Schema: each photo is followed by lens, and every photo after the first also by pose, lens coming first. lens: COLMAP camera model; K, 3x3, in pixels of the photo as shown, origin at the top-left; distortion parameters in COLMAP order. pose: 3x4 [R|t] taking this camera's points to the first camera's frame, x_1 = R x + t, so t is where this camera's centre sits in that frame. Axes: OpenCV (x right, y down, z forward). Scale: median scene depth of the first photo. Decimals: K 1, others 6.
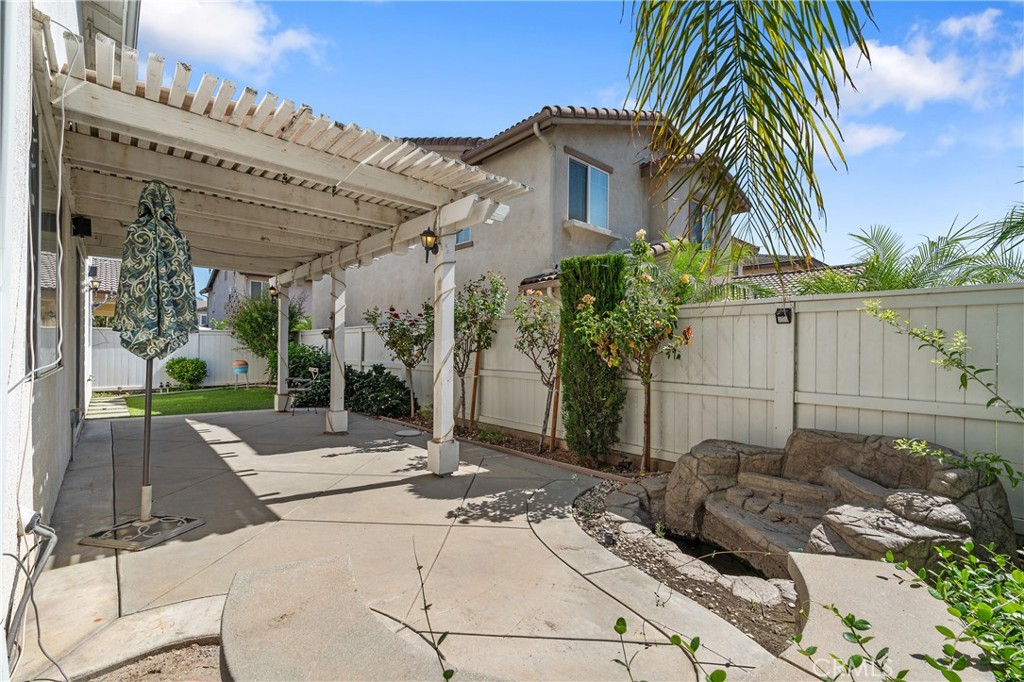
lens RADIAL K [[440.4, 0, 512.6], [0, 440.4, 344.5], [0, 0, 1]] dist [-0.004938, -0.000230]
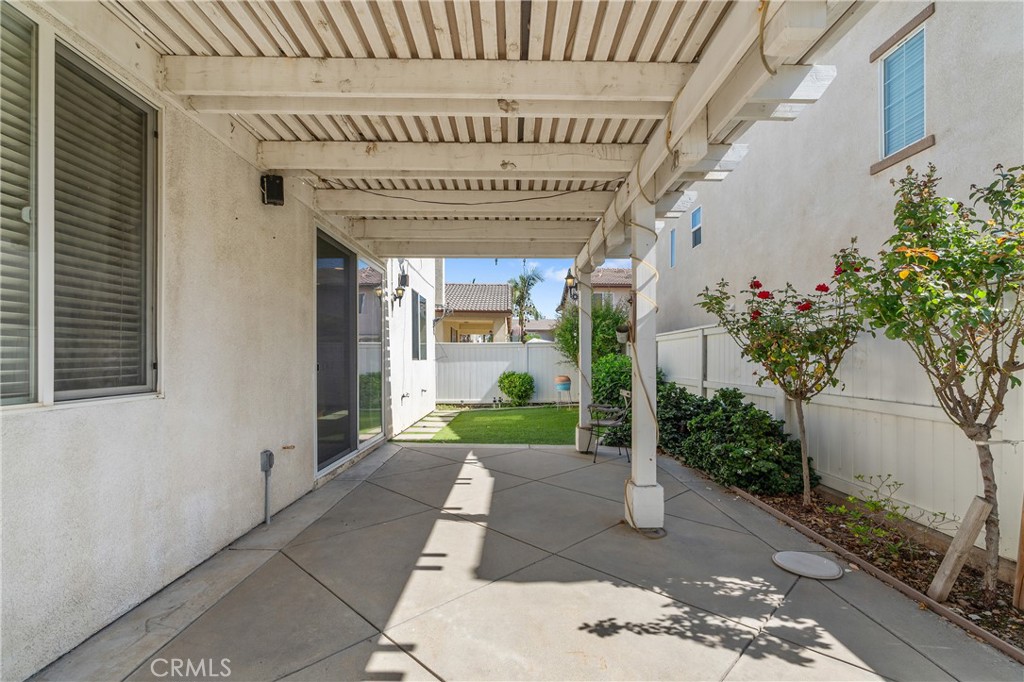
lens RADIAL K [[462.2, 0, 510.8], [0, 462.2, 355.5], [0, 0, 1]] dist [-0.005081, 0.002585]
pose [[0.736210, -0.014950, -0.676588, -0.117416], [0.012765, 0.999885, -0.008204, 0.003968], [0.676633, -0.002597, 0.736316, 0.397340]]
